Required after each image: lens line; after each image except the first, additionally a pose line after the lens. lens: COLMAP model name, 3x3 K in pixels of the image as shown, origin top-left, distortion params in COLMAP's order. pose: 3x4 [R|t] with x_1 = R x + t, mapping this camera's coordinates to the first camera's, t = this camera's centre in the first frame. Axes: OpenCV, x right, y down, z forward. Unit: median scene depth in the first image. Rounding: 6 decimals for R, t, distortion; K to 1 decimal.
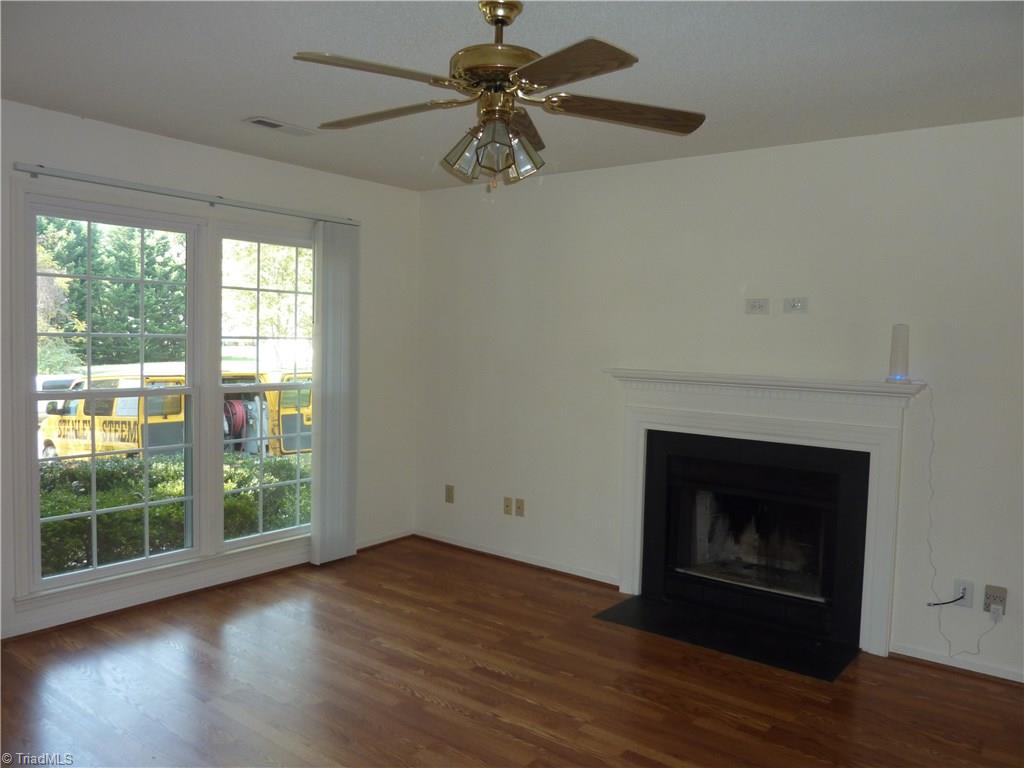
lens RADIAL K [[770.0, 0, 518.3], [0, 770.0, 385.1], [0, 0, 1]] dist [-0.029637, -0.003560]
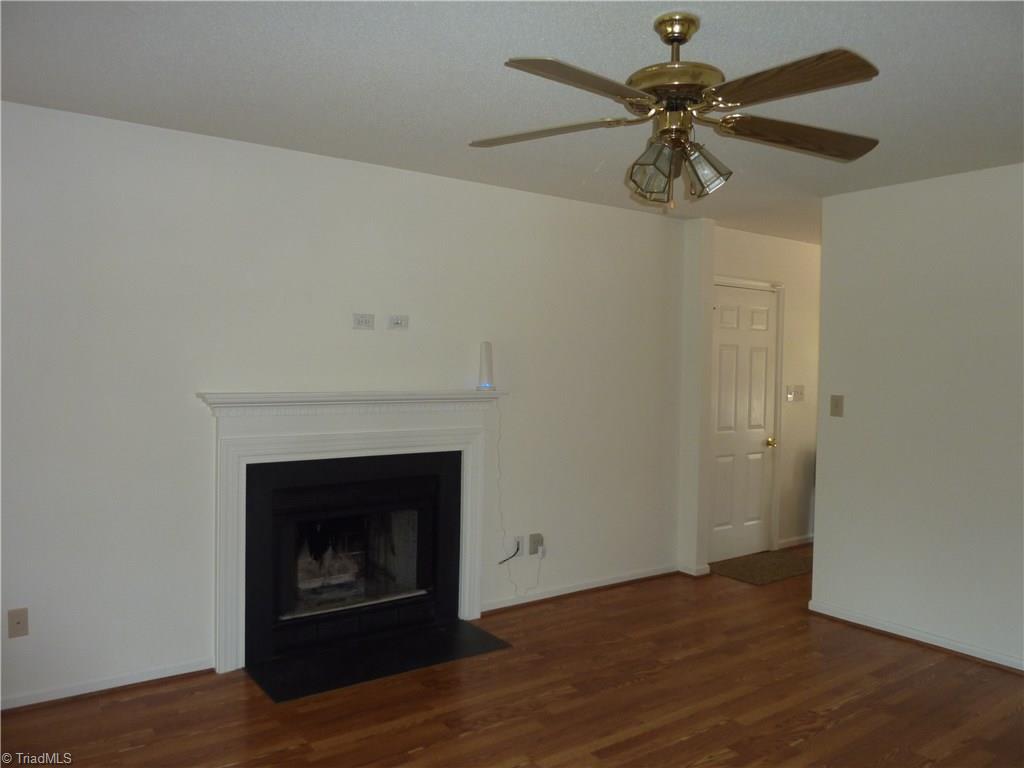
lens RADIAL K [[770.0, 0, 518.3], [0, 770.0, 385.1], [0, 0, 1]] dist [-0.029637, -0.003560]
pose [[0.297002, -0.054074, 0.953345, -0.604460], [0.054586, 0.997724, 0.039586, -0.051716], [-0.953315, 0.040282, 0.299278, 0.534978]]
